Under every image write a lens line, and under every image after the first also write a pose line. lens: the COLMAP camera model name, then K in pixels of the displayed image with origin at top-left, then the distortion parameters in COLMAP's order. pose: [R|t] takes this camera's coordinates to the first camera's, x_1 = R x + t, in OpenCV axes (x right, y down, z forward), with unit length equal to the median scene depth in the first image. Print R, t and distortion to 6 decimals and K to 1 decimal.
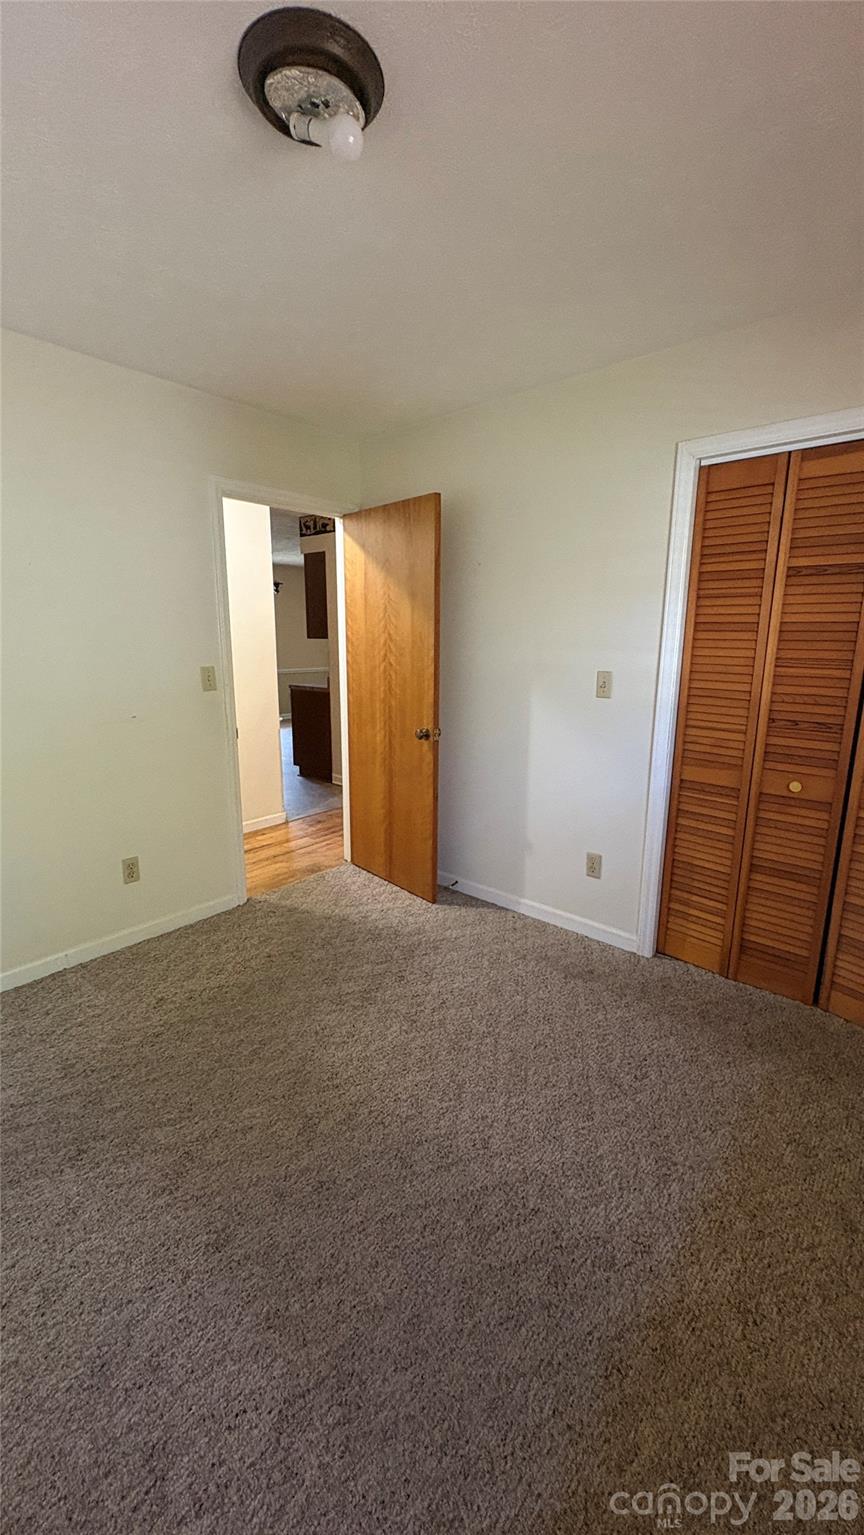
lens RADIAL K [[612.2, 0, 430.5], [0, 612.2, 763.8], [0, 0, 1]] dist [-0.000970, -0.000004]
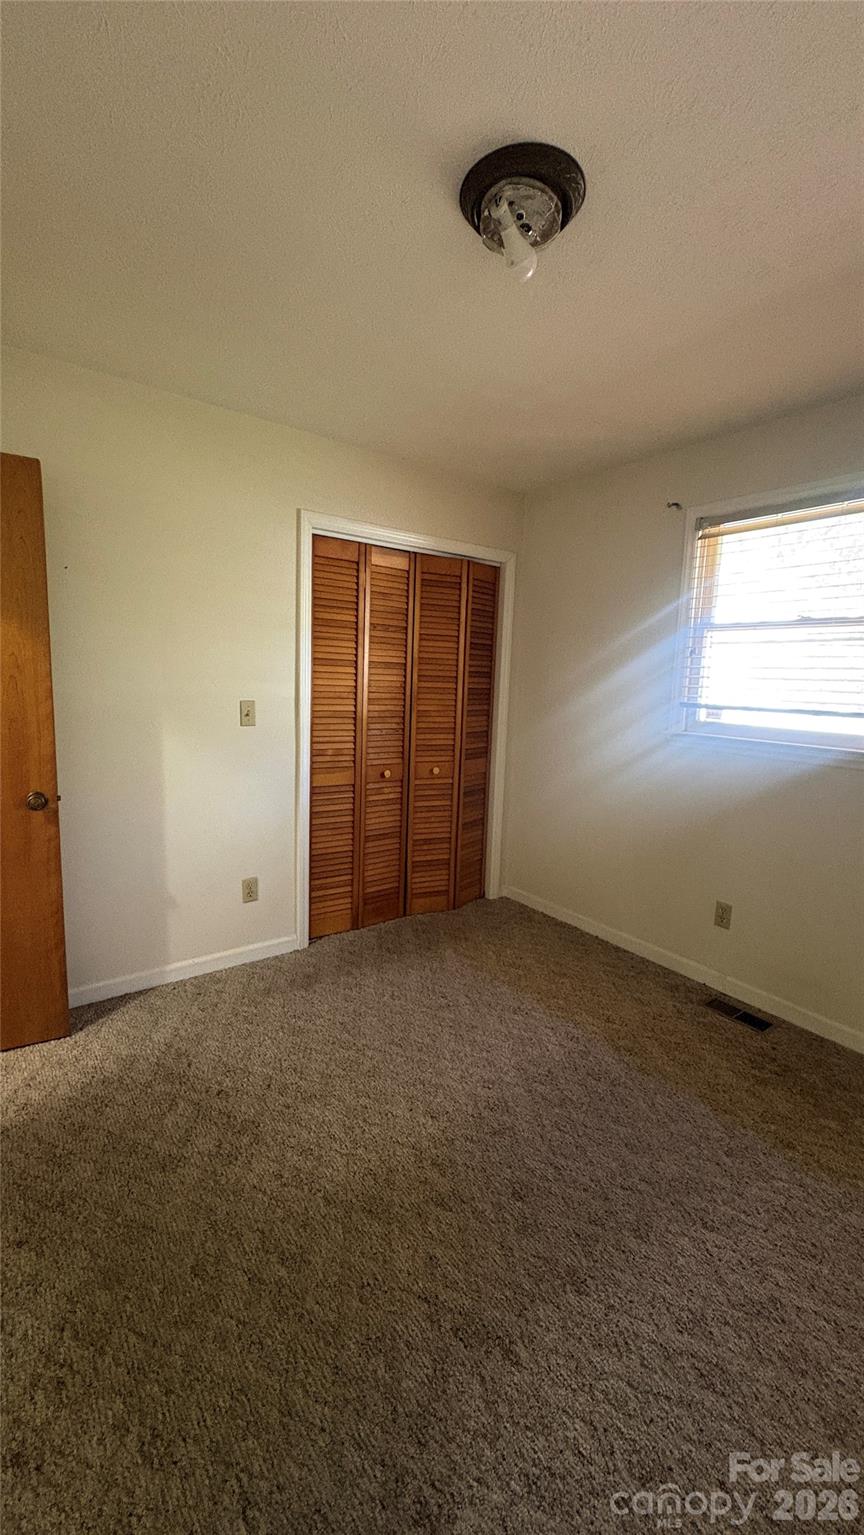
lens RADIAL K [[612.3, 0, 435.8], [0, 612.3, 761.6], [0, 0, 1]] dist [0.001666, 0.000092]
pose [[0.205854, -0.135726, 0.969125, -0.714778], [0.169129, 0.980366, 0.101376, -0.107169], [-0.963857, 0.143038, 0.224767, 0.502091]]
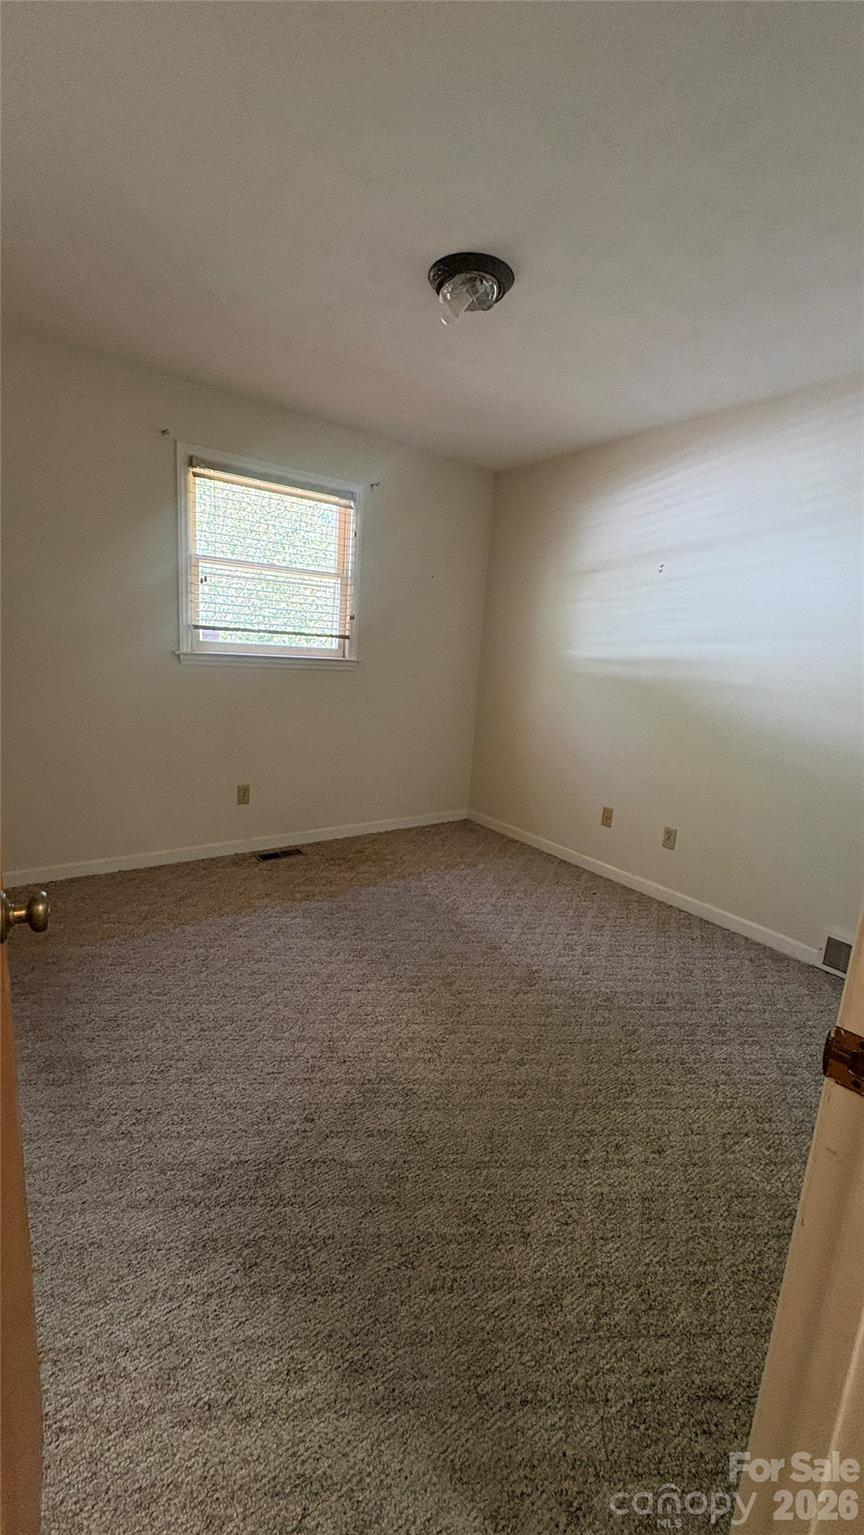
lens RADIAL K [[610.5, 0, 430.6], [0, 610.5, 763.1], [0, 0, 1]] dist [-0.001287, 0.000300]
pose [[-0.973940, -0.110681, 0.197966, -0.265303], [-0.026788, 0.922871, 0.384177, -0.258723], [-0.225219, 0.368862, -0.901786, 1.445371]]
